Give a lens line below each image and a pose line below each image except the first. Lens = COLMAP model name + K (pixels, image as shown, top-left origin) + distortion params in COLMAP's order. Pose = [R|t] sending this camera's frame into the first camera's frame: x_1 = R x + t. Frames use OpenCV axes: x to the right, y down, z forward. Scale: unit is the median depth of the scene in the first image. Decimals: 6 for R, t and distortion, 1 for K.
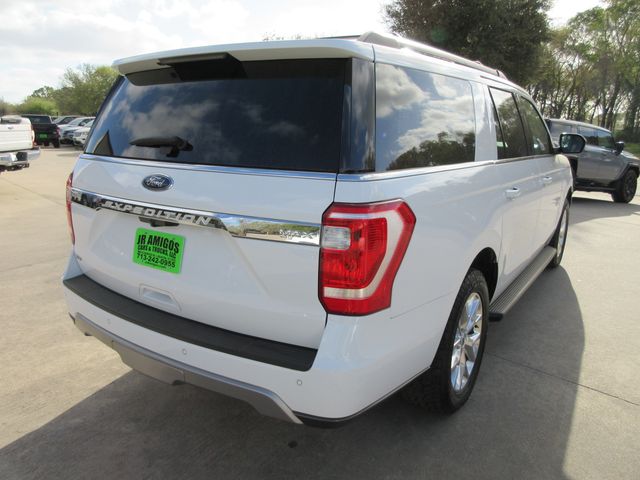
lens RADIAL K [[492.0, 0, 320.0], [0, 492.0, 240.0], [0, 0, 1]] dist [-0.005031, 0.003334]
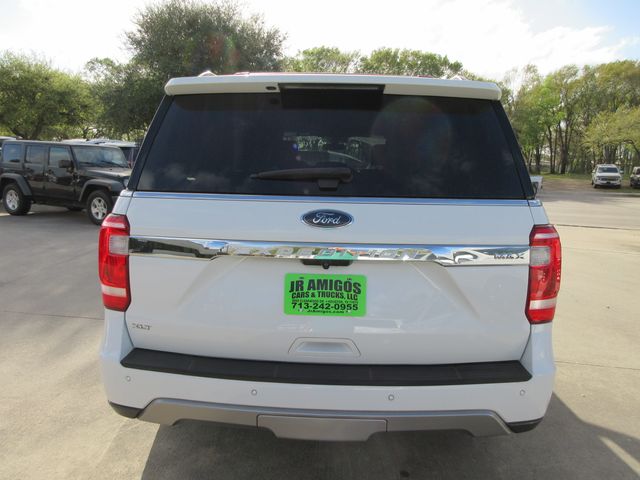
lens RADIAL K [[492.0, 0, 320.0], [0, 492.0, 240.0], [0, 0, 1]] dist [-0.005031, 0.003334]
pose [[0.839105, -0.081858, 0.537776, -0.831933], [0.114434, 0.993053, -0.027395, -0.056085], [-0.531797, 0.084527, 0.842643, 0.253216]]
